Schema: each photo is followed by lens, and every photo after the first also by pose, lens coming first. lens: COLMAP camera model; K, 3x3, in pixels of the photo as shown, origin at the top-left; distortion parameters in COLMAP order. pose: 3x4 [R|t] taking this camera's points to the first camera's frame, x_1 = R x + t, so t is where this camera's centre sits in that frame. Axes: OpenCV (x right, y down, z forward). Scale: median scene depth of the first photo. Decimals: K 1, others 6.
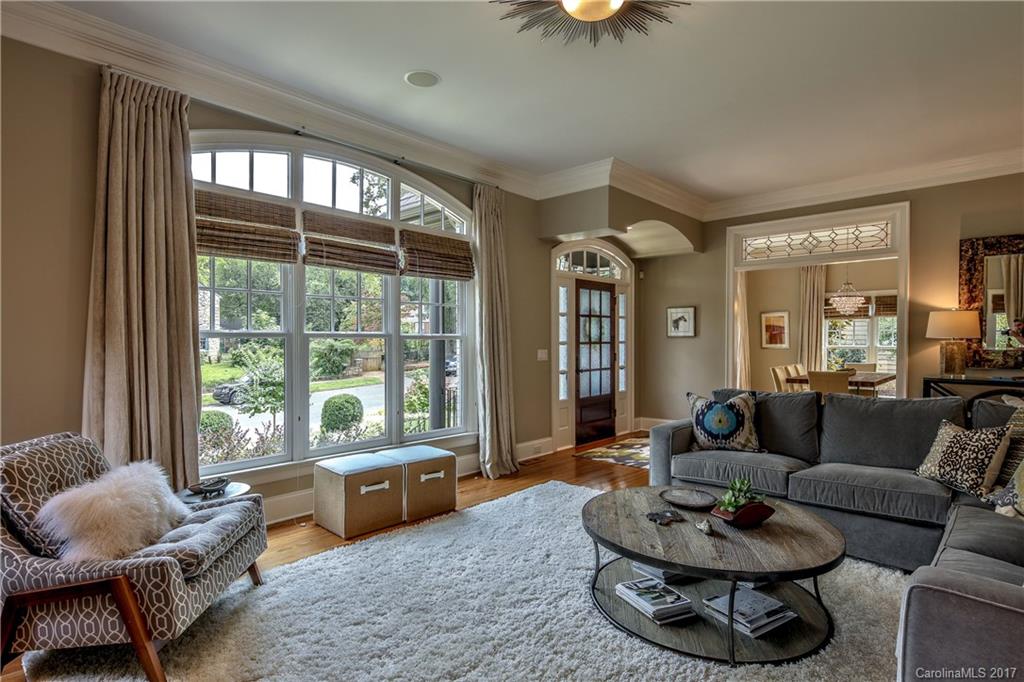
lens RADIAL K [[521.9, 0, 514.5], [0, 521.9, 338.2], [0, 0, 1]] dist [0.002705, 0.000056]
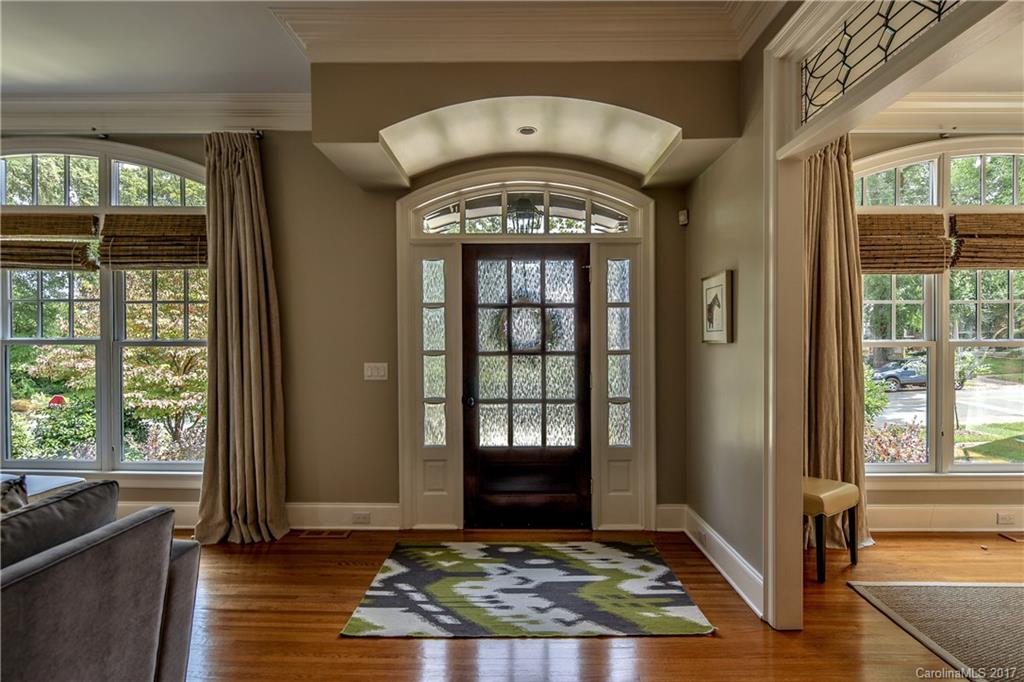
lens RADIAL K [[521.9, 0, 514.5], [0, 521.9, 338.2], [0, 0, 1]] dist [0.002705, 0.000056]
pose [[0.664864, -0.003584, -0.746956, 0.584006], [-0.001132, 0.999983, -0.005805, -0.003955], [0.746964, 0.004706, 0.664848, 0.638563]]
